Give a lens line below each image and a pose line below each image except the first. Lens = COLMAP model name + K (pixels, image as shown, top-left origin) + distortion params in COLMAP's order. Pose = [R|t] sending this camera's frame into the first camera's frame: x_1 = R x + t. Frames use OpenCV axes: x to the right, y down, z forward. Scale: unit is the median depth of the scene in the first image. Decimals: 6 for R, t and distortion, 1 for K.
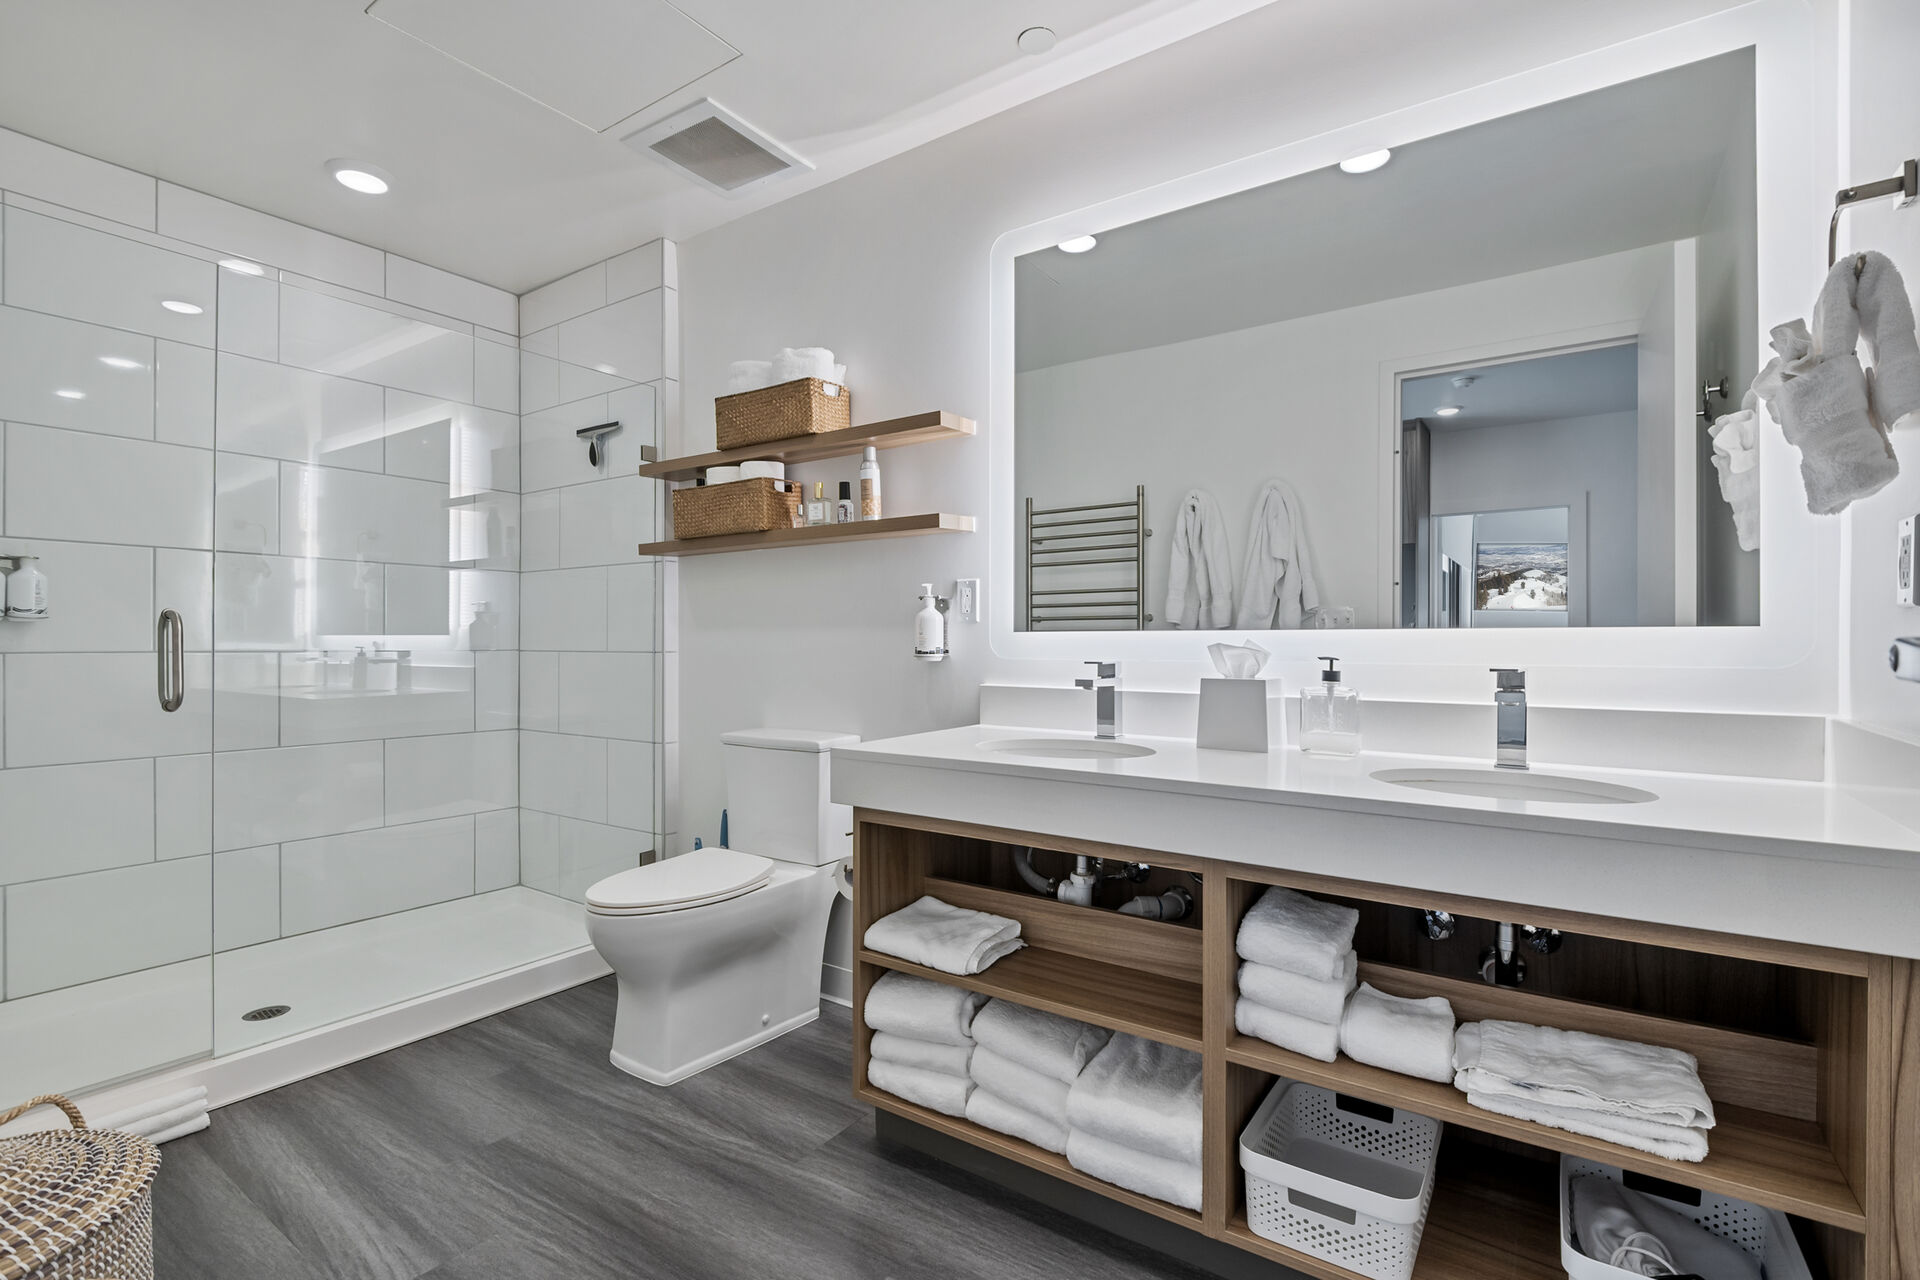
lens RADIAL K [[858.0, 0, 969.3], [0, 858.0, 648.1], [0, 0, 1]] dist [0.001726, -0.000739]
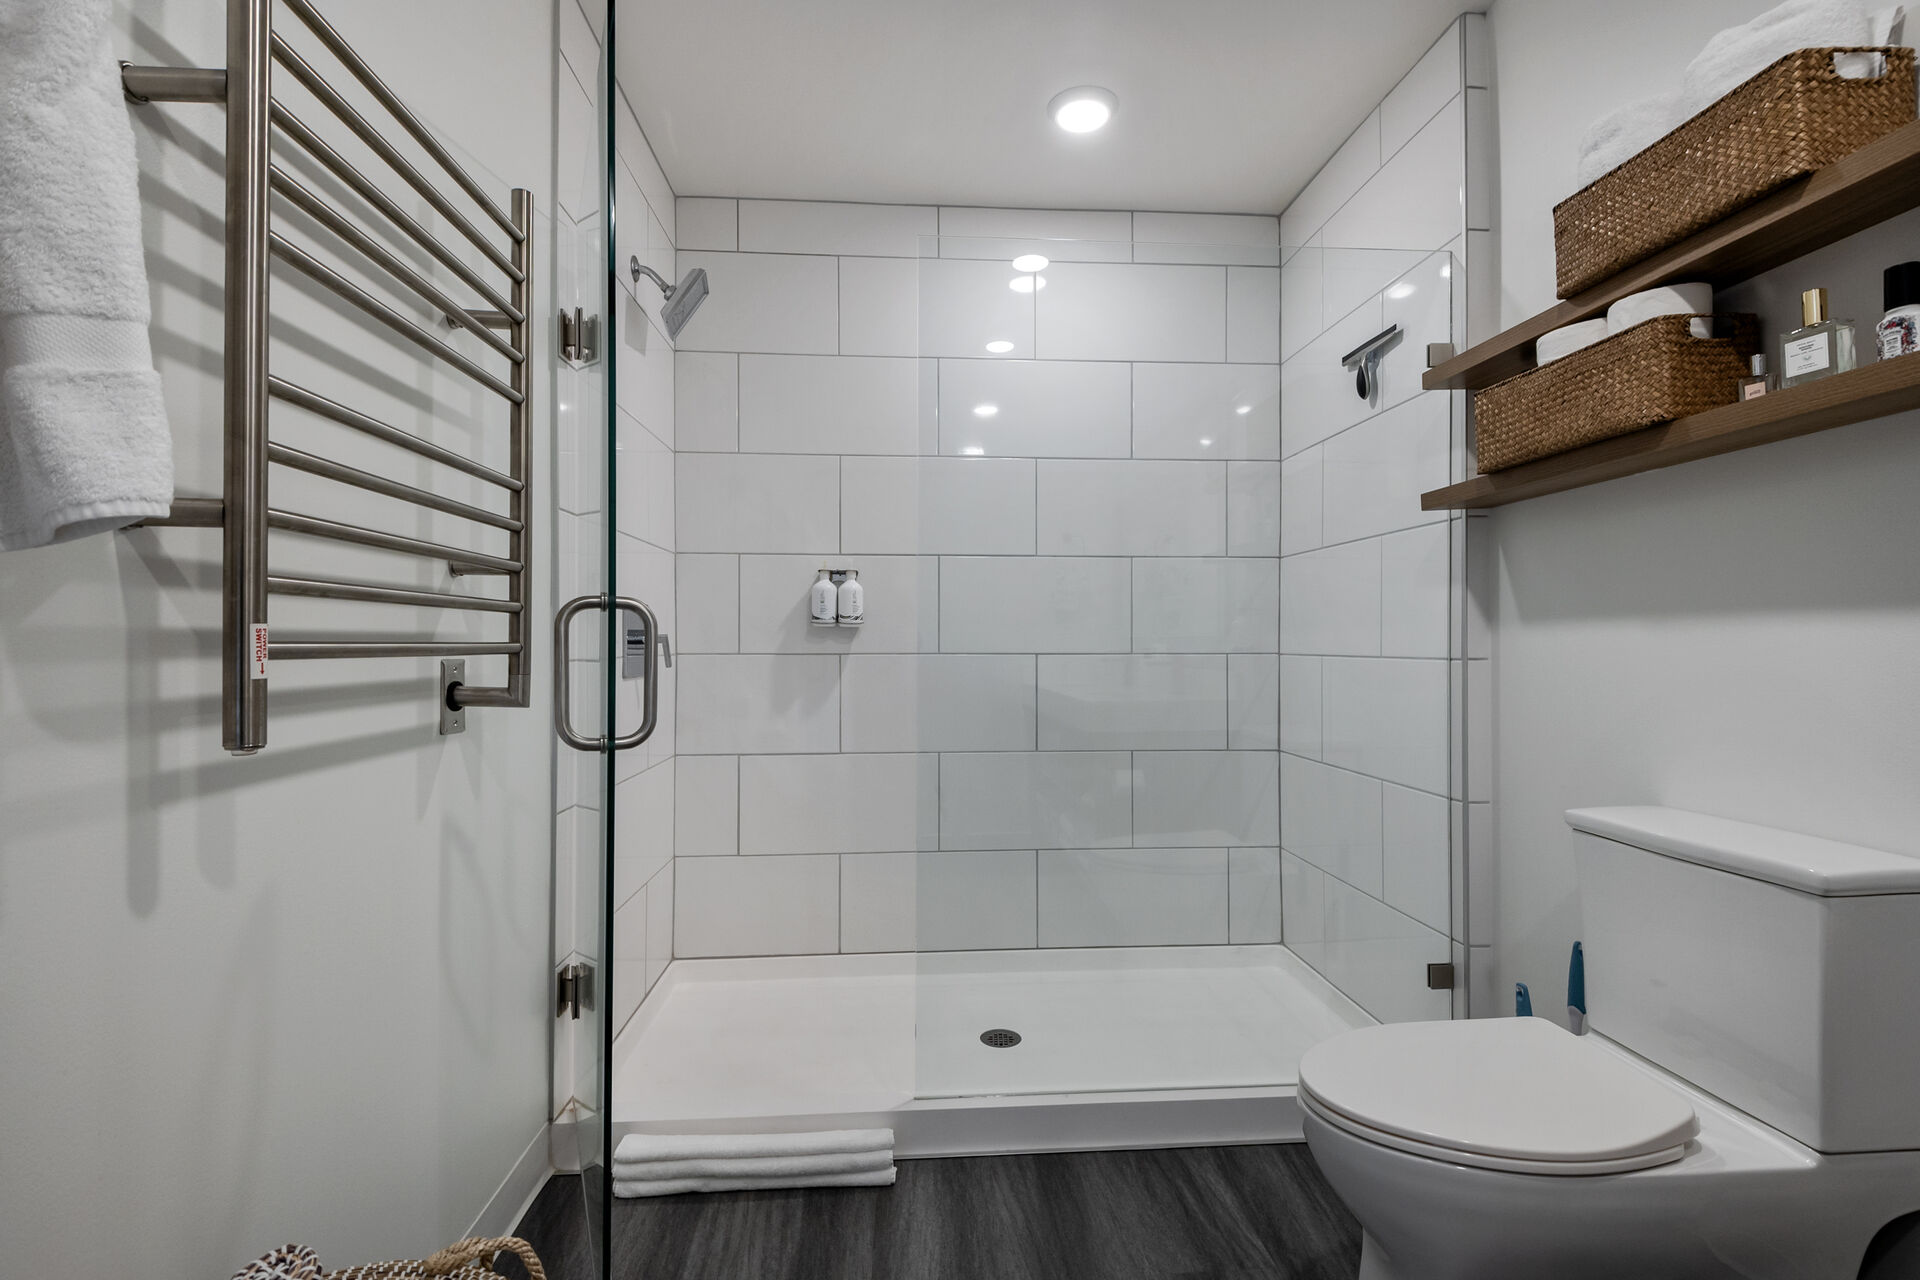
lens RADIAL K [[900.4, 0, 922.6], [0, 900.4, 639.8], [0, 0, 1]] dist [0.003827, -0.003047]
pose [[0.609627, -0.007097, -0.792657, -0.082218], [-0.001669, 0.999946, -0.010237, -0.002028], [0.792687, 0.007563, 0.609582, 0.316829]]
